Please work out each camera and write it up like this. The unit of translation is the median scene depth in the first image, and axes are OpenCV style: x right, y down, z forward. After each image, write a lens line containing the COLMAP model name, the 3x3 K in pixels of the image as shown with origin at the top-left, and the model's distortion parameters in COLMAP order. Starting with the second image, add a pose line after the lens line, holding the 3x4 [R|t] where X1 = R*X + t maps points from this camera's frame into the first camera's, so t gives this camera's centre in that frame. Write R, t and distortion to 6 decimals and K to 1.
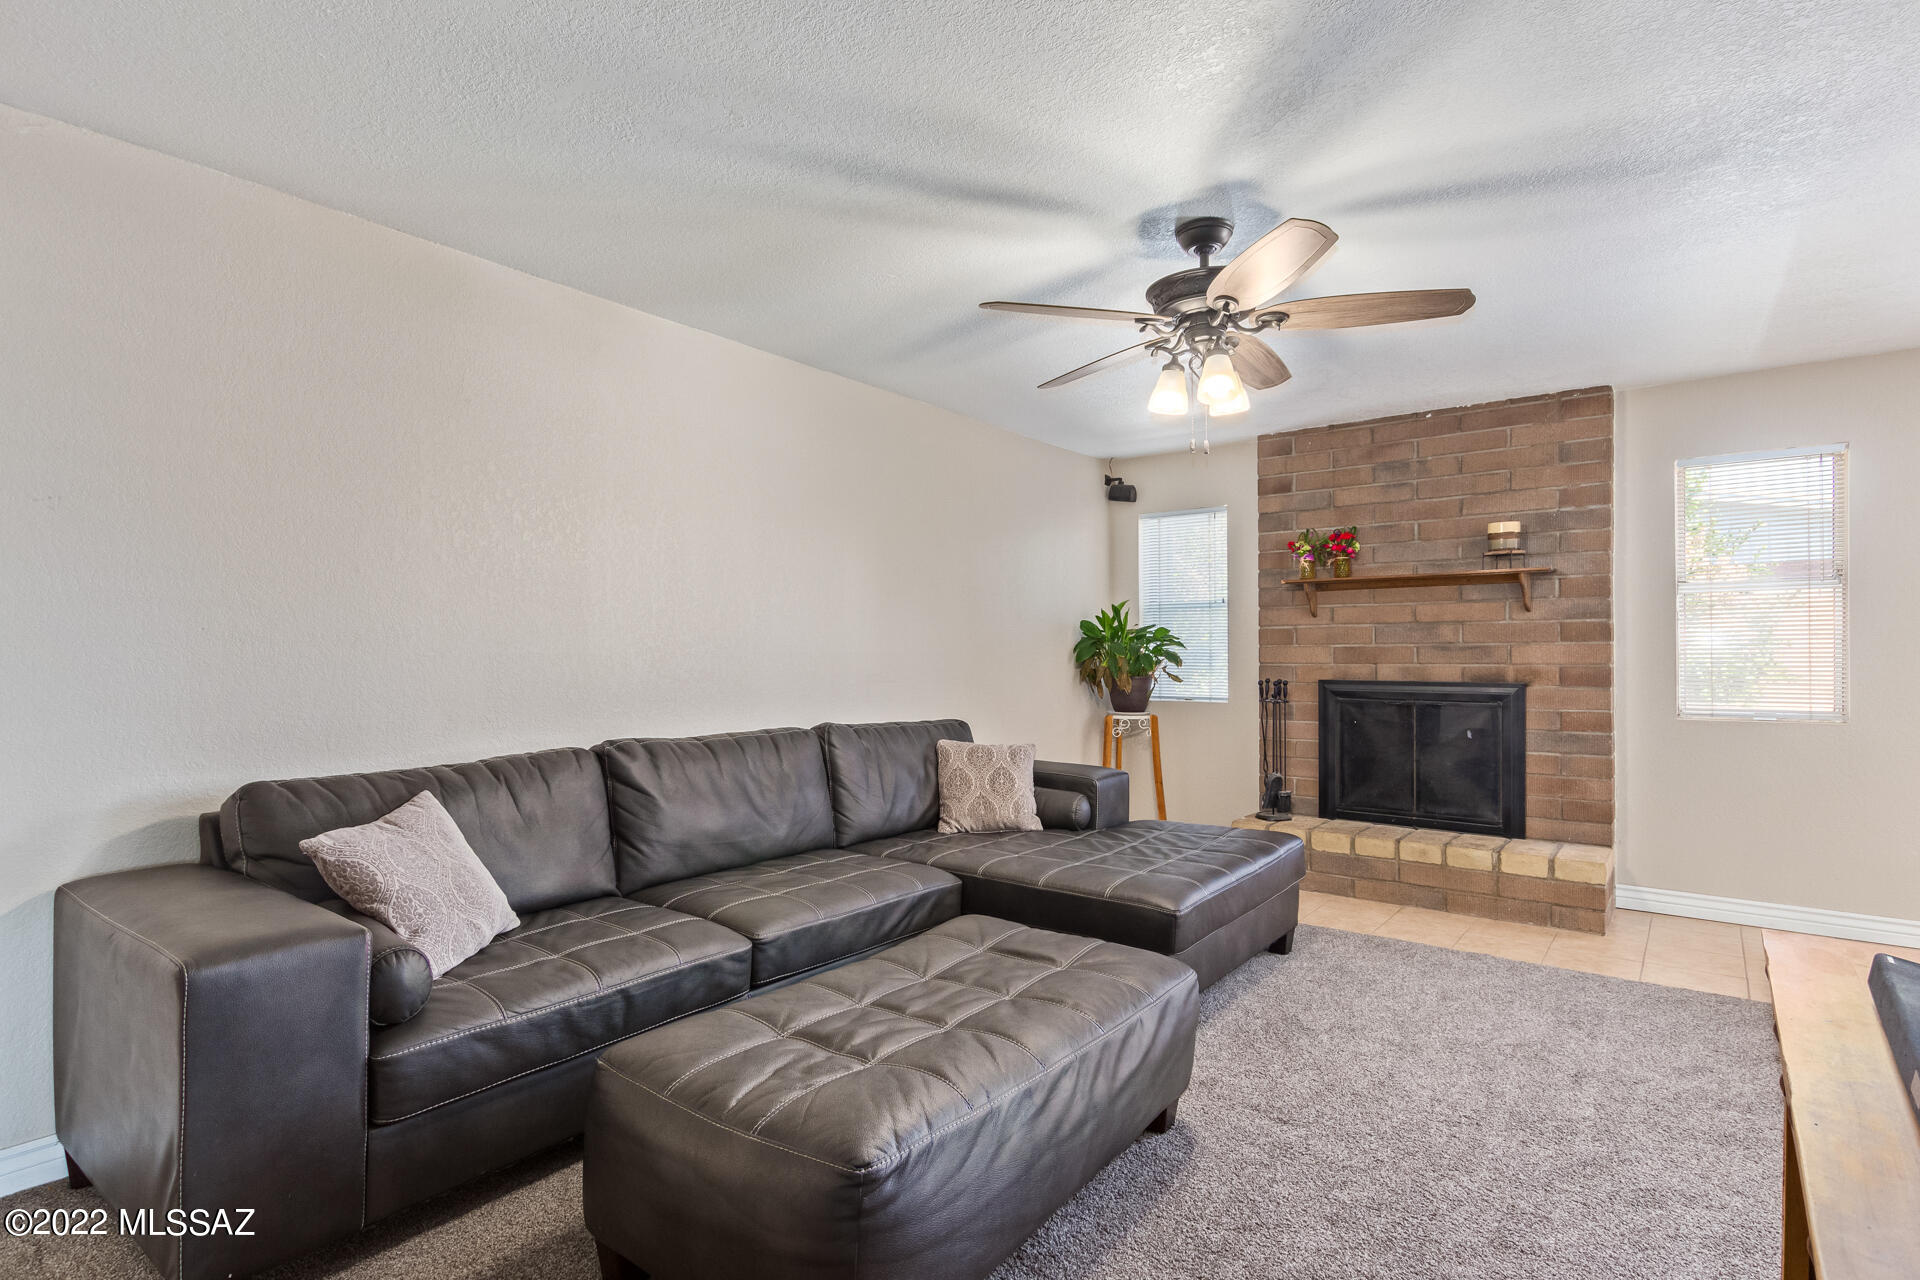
lens RADIAL K [[957.2, 0, 961.4], [0, 957.2, 650.3], [0, 0, 1]] dist [0.004777, 0.000347]
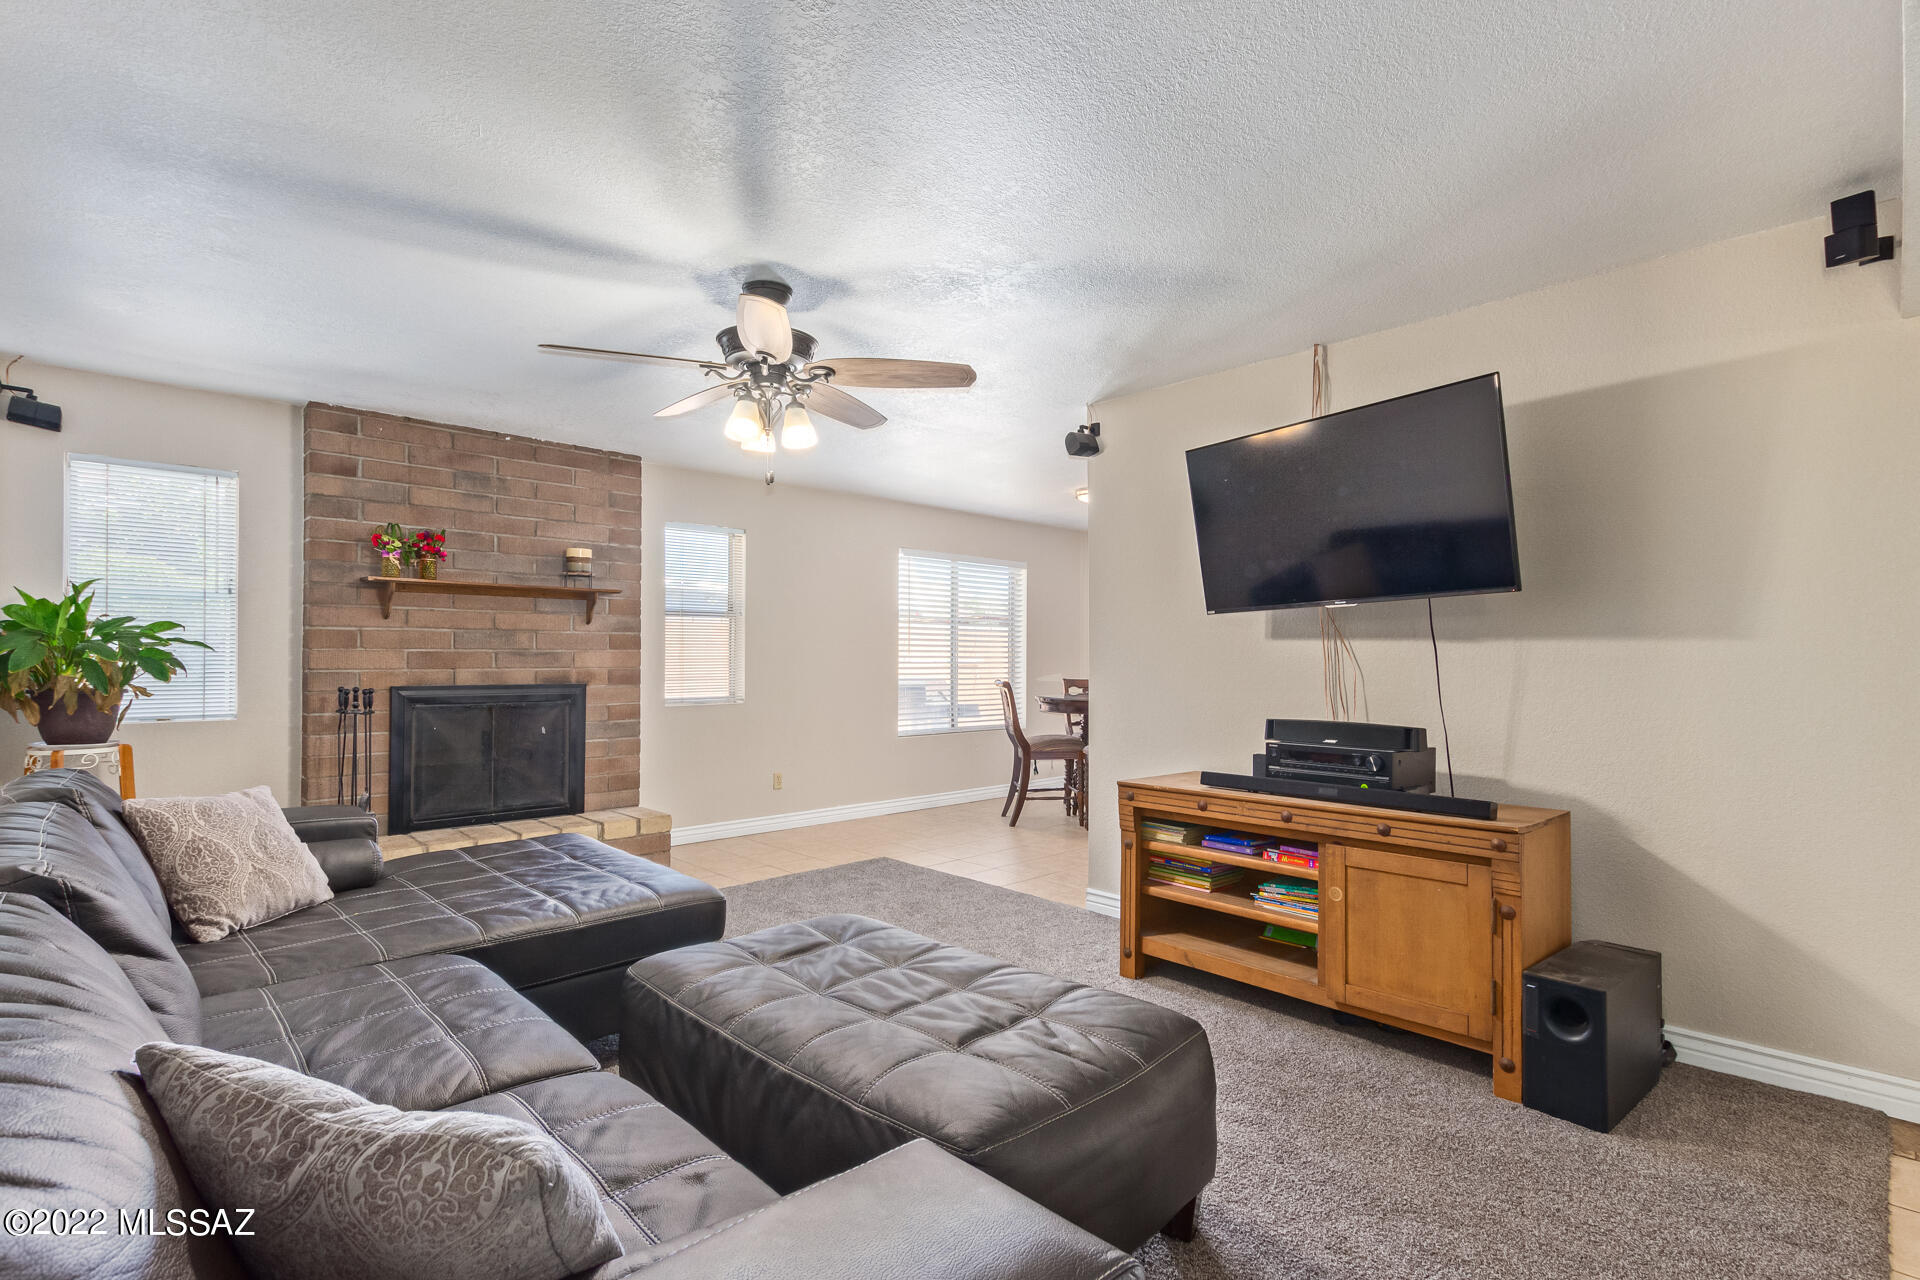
lens RADIAL K [[911.8, 0, 959.9], [0, 911.8, 644.7], [0, 0, 1]] dist [0.004018, 0.000760]
pose [[0.130203, 0.018302, 0.991318, -0.464470], [-0.005149, 0.999829, -0.017783, 0.003285], [-0.991474, -0.002789, 0.130275, 0.362624]]
